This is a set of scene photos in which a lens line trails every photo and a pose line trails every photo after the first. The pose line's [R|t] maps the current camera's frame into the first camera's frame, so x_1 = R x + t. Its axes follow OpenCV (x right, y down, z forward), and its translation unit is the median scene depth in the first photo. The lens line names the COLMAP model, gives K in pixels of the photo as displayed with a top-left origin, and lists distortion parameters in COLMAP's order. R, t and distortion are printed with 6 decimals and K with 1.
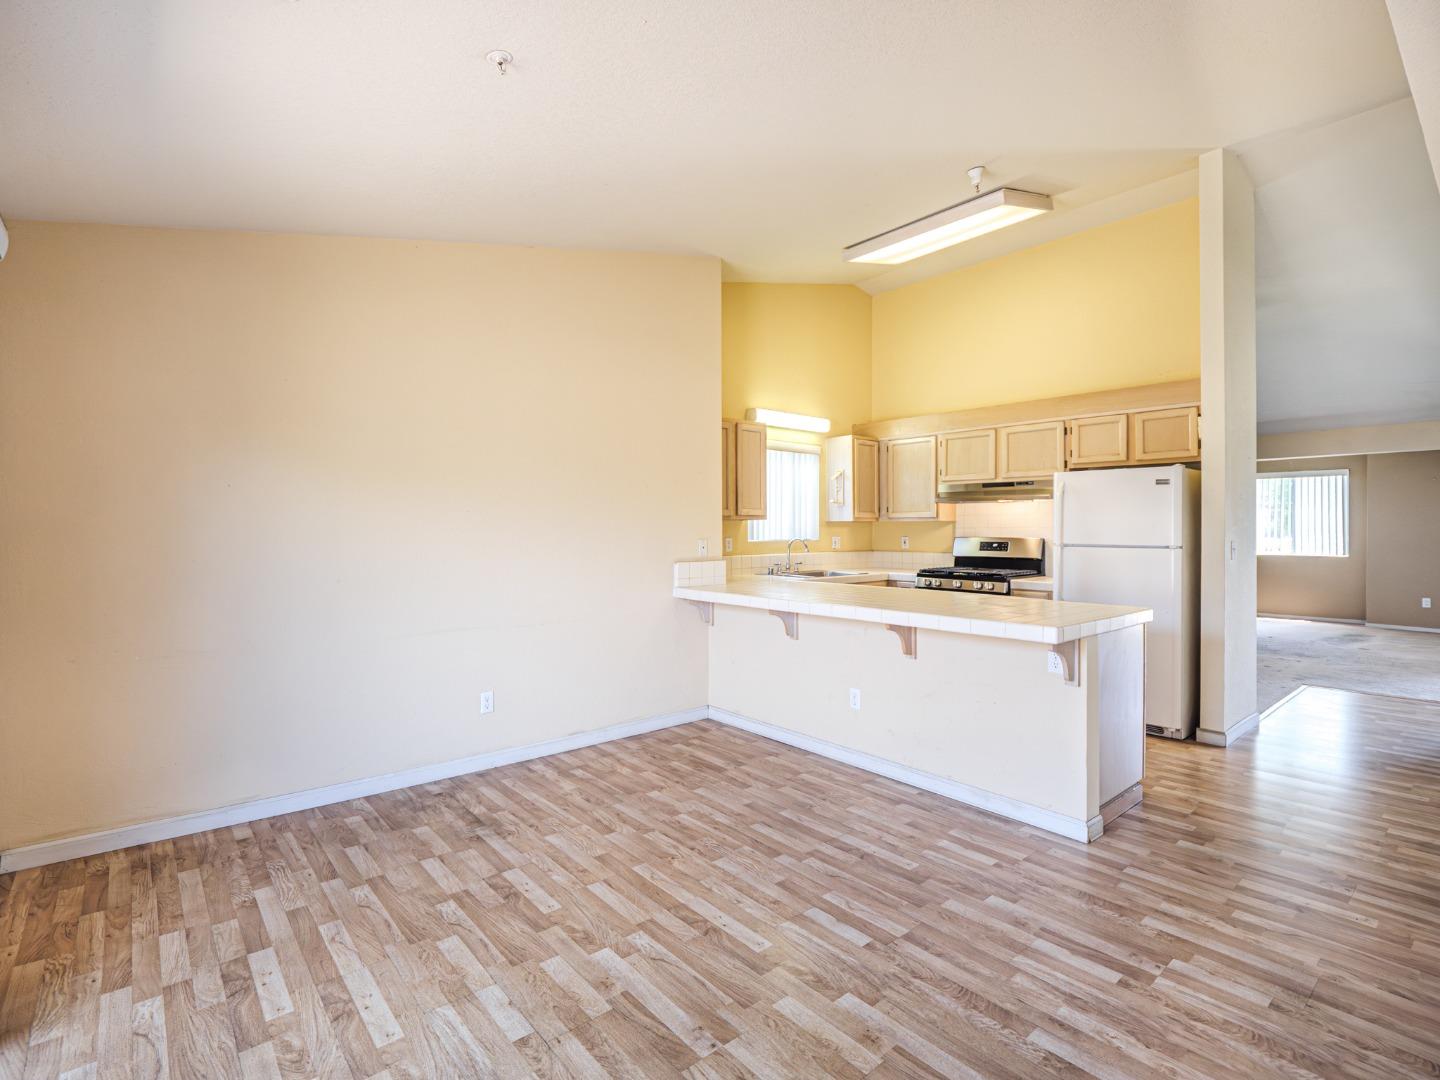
lens RADIAL K [[700.2, 0, 708.7], [0, 700.2, 531.1], [0, 0, 1]] dist [-0.005480, -0.000966]
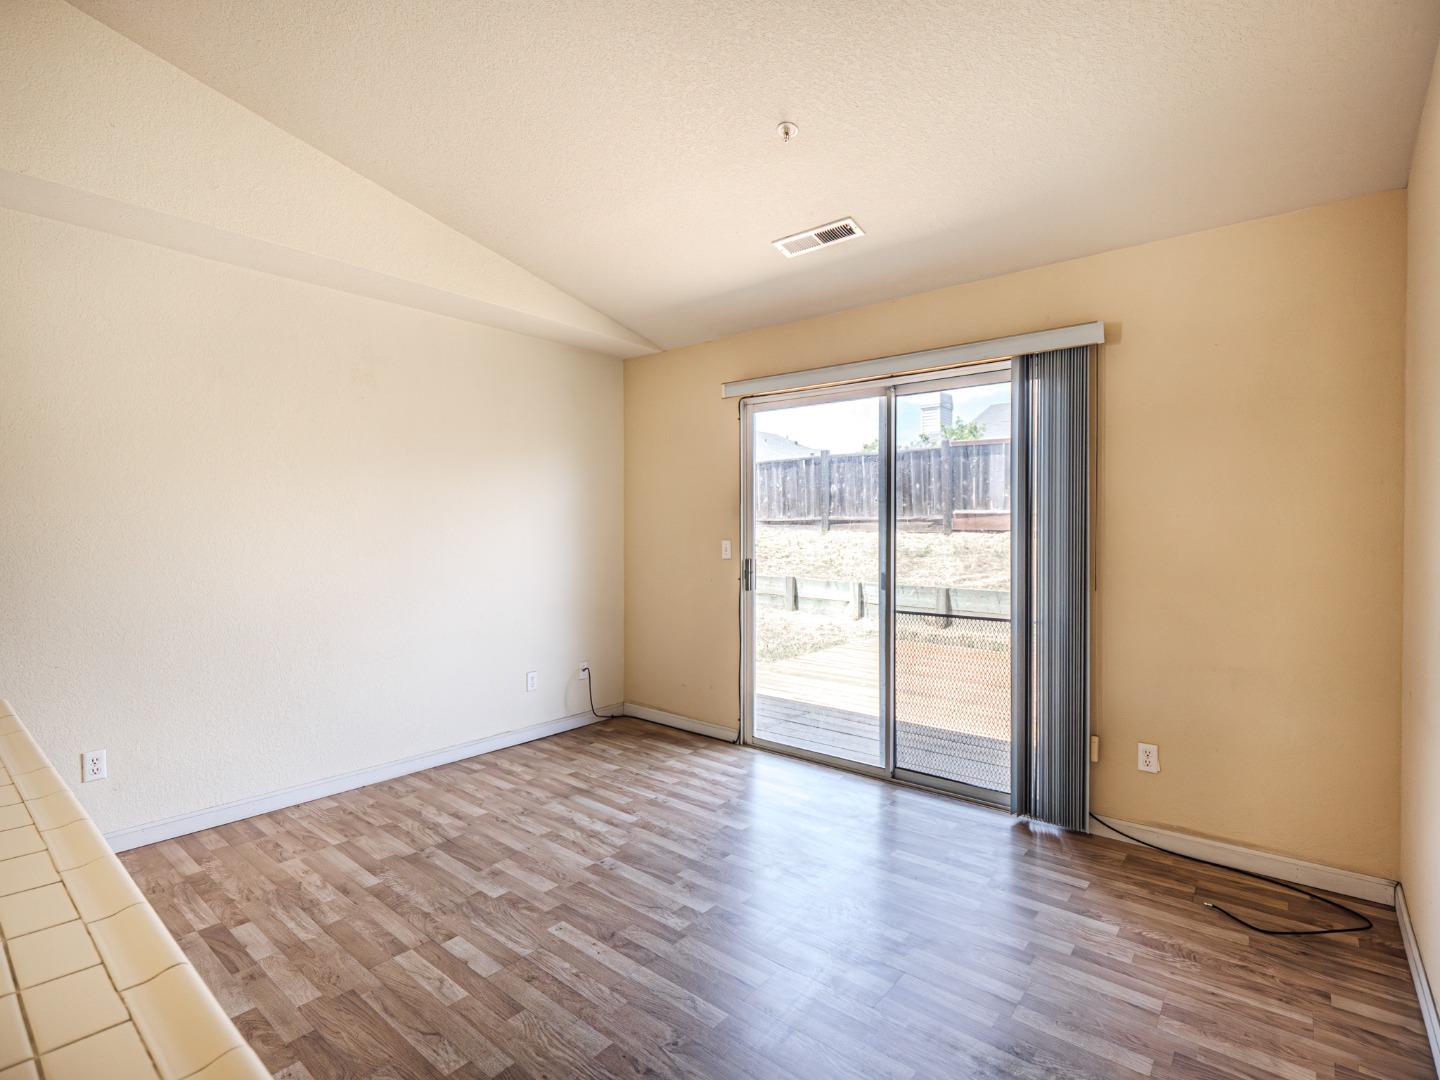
lens RADIAL K [[709.6, 0, 710.4], [0, 709.6, 523.8], [0, 0, 1]] dist [-0.003056, -0.001985]
pose [[-0.983311, -0.003350, -0.181902, 0.020563], [-0.002668, 0.999988, -0.003993, -0.001990], [0.181914, -0.003441, -0.983308, 0.918468]]
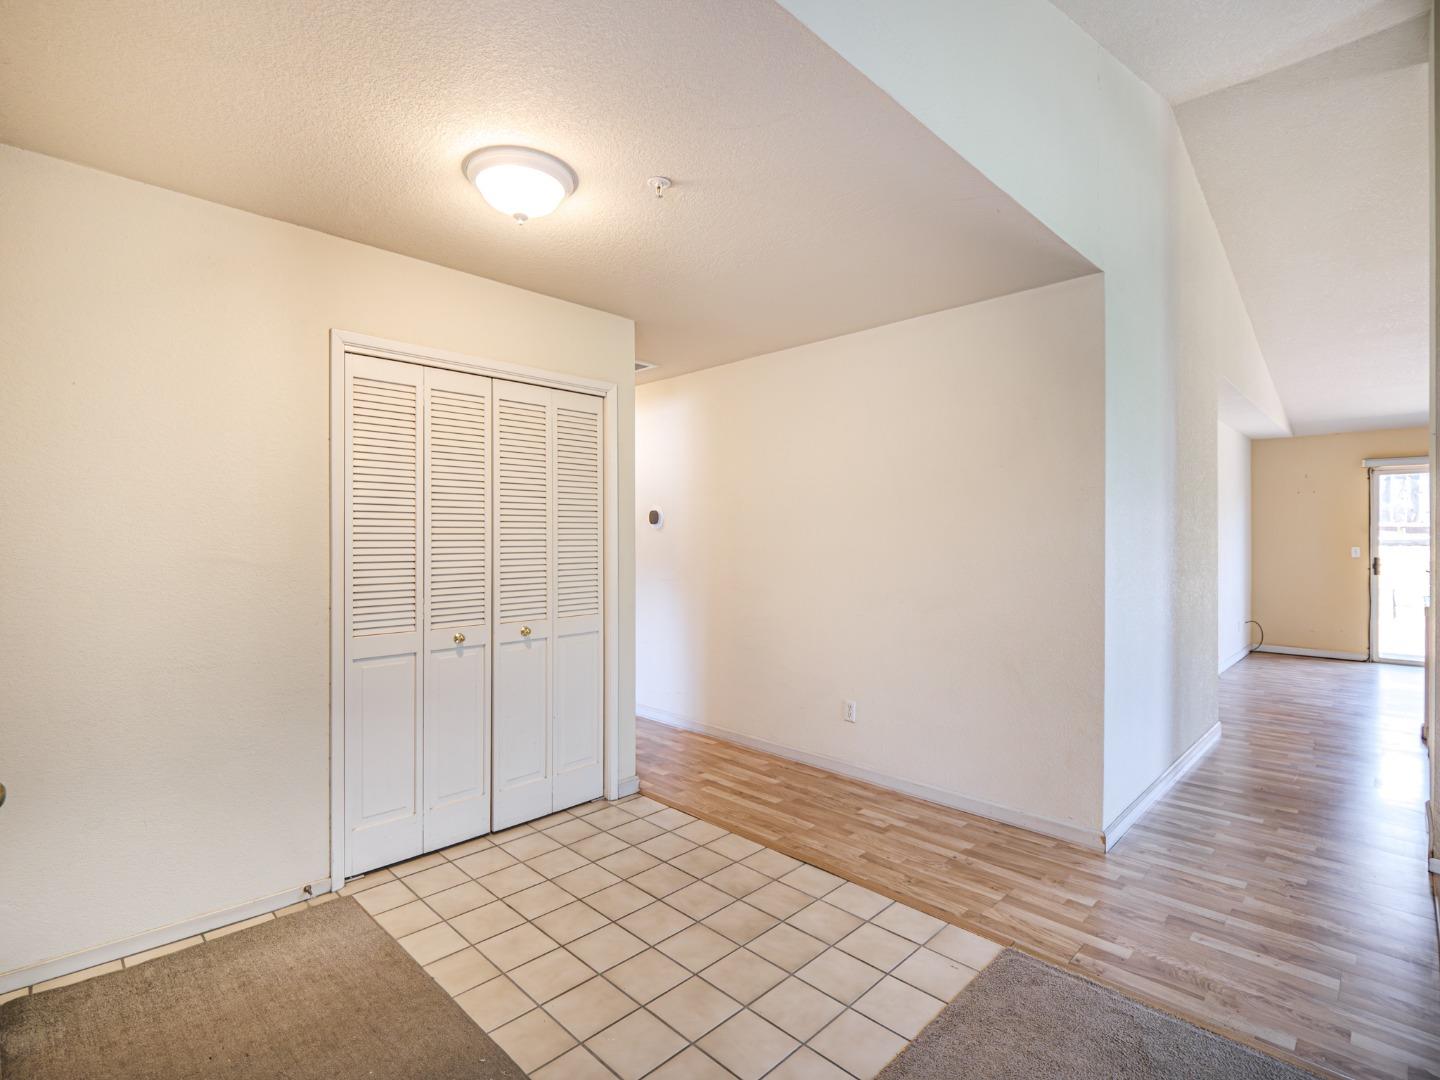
lens RADIAL K [[689.8, 0, 697.4], [0, 689.8, 537.4], [0, 0, 1]] dist [-0.008125, -0.001624]
pose [[-0.997640, 0.002844, -0.068600, 1.388347], [0.002756, 0.999995, 0.001364, -0.013208], [0.068603, 0.001172, -0.997643, 1.465252]]
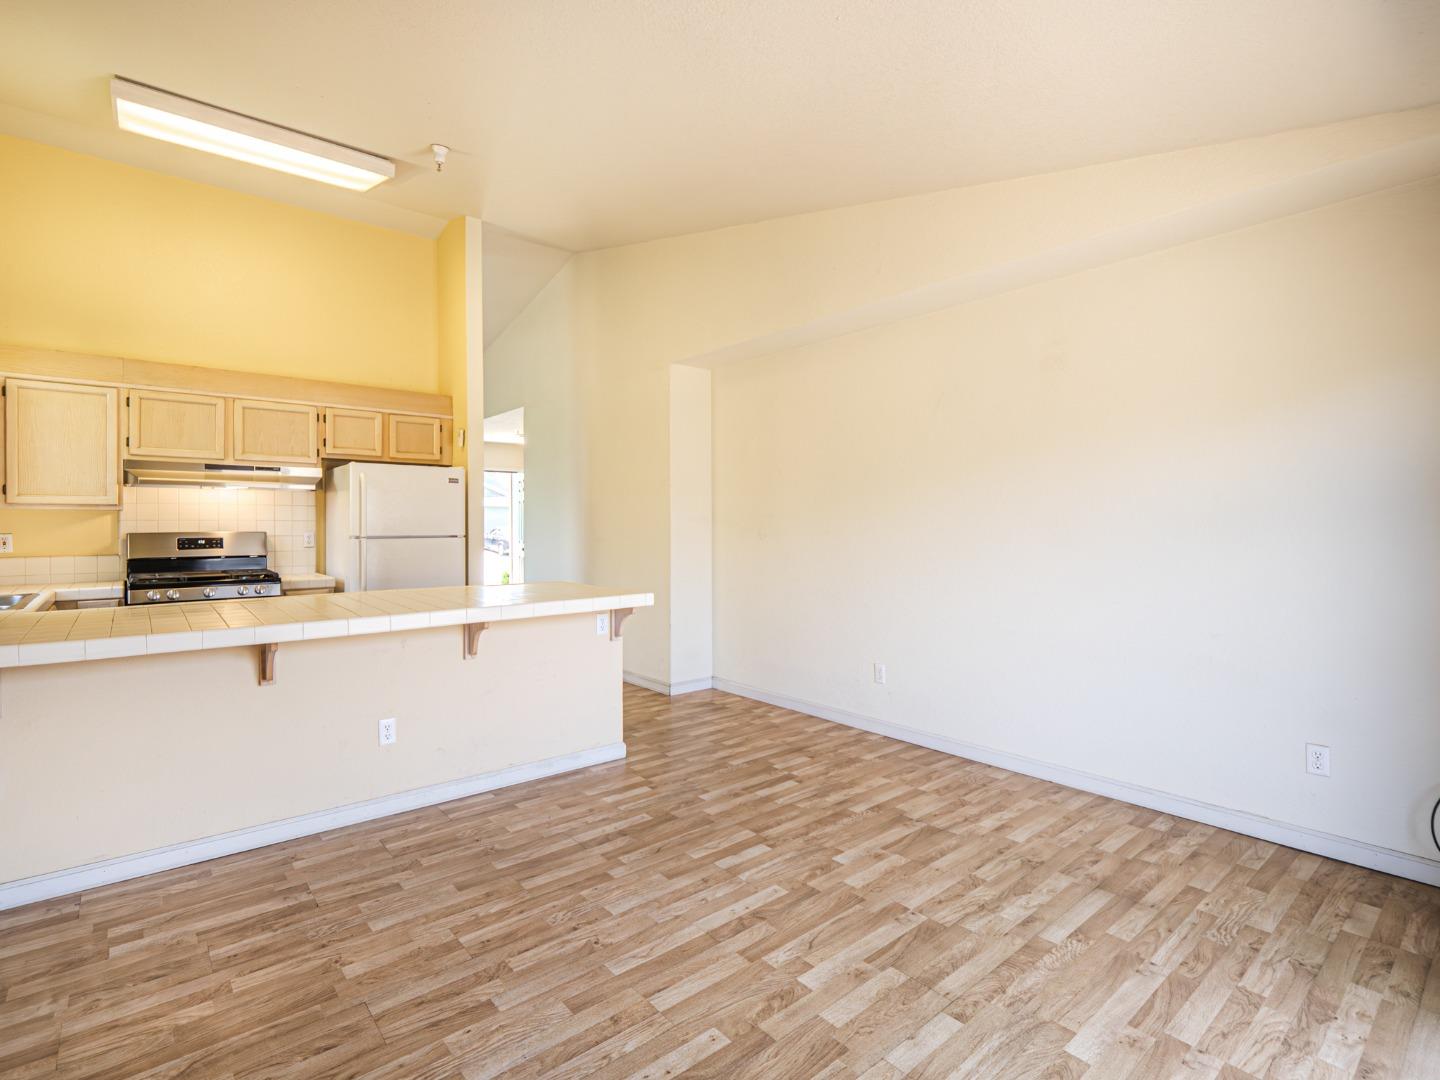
lens RADIAL K [[709.6, 0, 710.4], [0, 709.6, 523.8], [0, 0, 1]] dist [-0.003056, -0.001985]
pose [[0.001193, -0.001209, 0.999999, -0.465384], [0.006716, 0.999977, 0.001201, 0.002986], [-0.999977, 0.006714, 0.001201, 0.486497]]
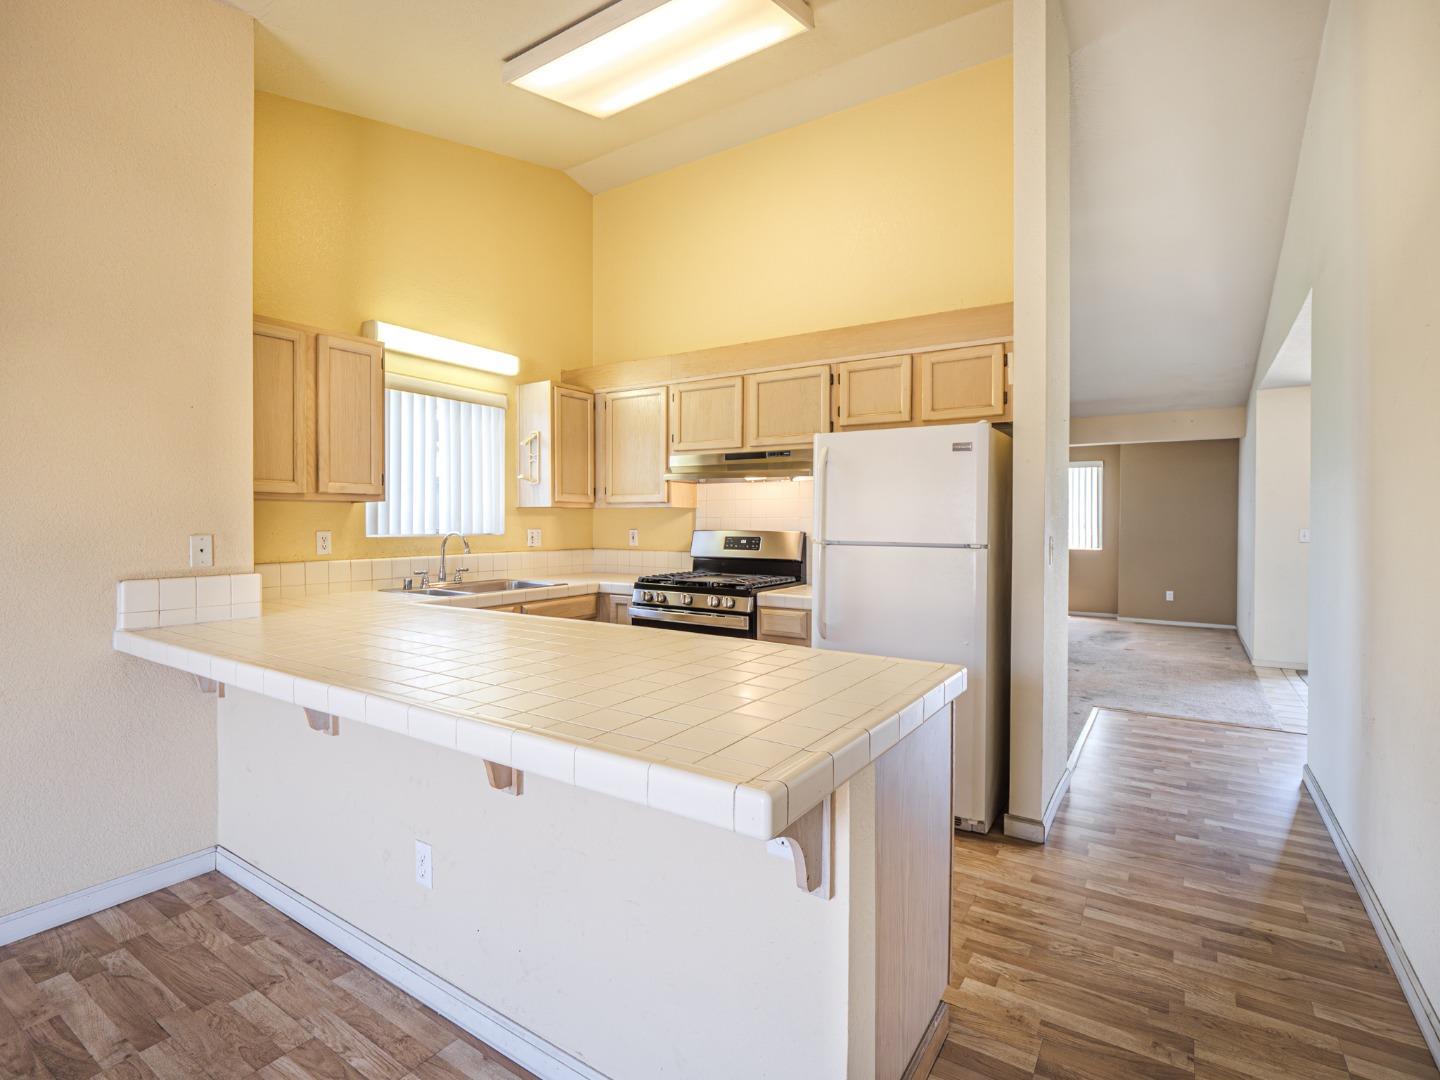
lens RADIAL K [[709.6, 0, 710.4], [0, 709.6, 523.8], [0, 0, 1]] dist [-0.003056, -0.001985]
pose [[0.960012, 0.002584, 0.279946, 0.201745], [-0.002927, 0.999995, 0.000807, 0.001786], [-0.279943, -0.001594, 0.960015, 0.363730]]
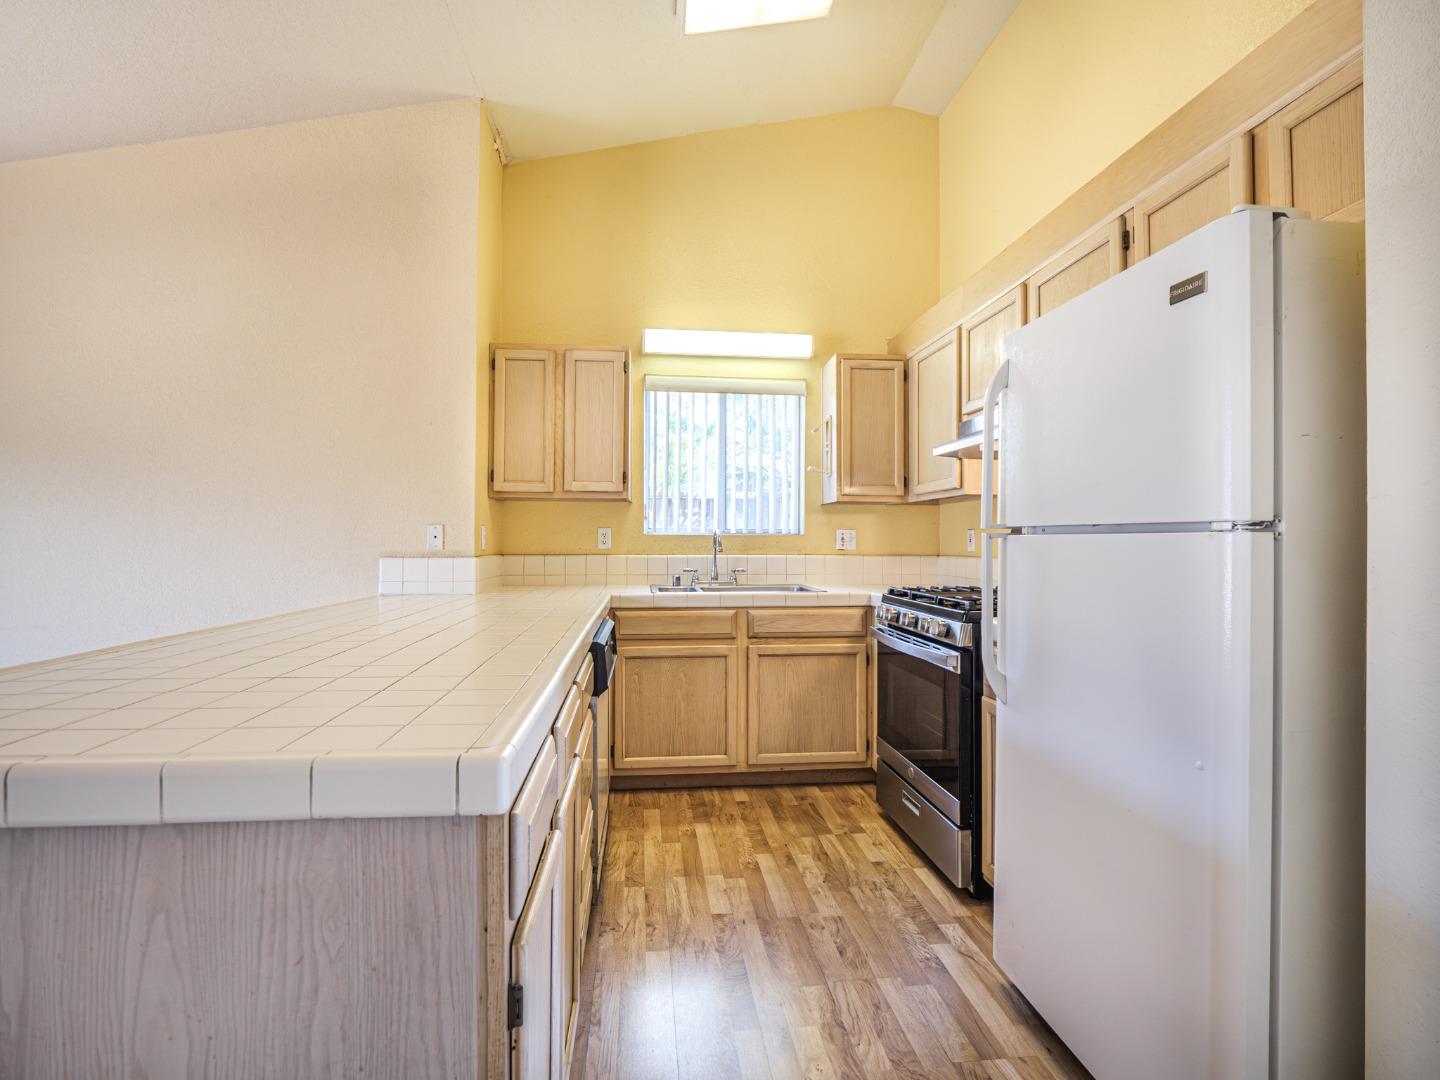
lens RADIAL K [[702.3, 0, 702.5], [0, 702.3, 537.9], [0, 0, 1]] dist [-0.001801, -0.000561]
pose [[0.823411, 0.001848, -0.567443, 0.557669], [-0.007152, 0.999949, -0.007121, 0.026313], [0.567401, 0.009922, 0.823382, 0.571951]]
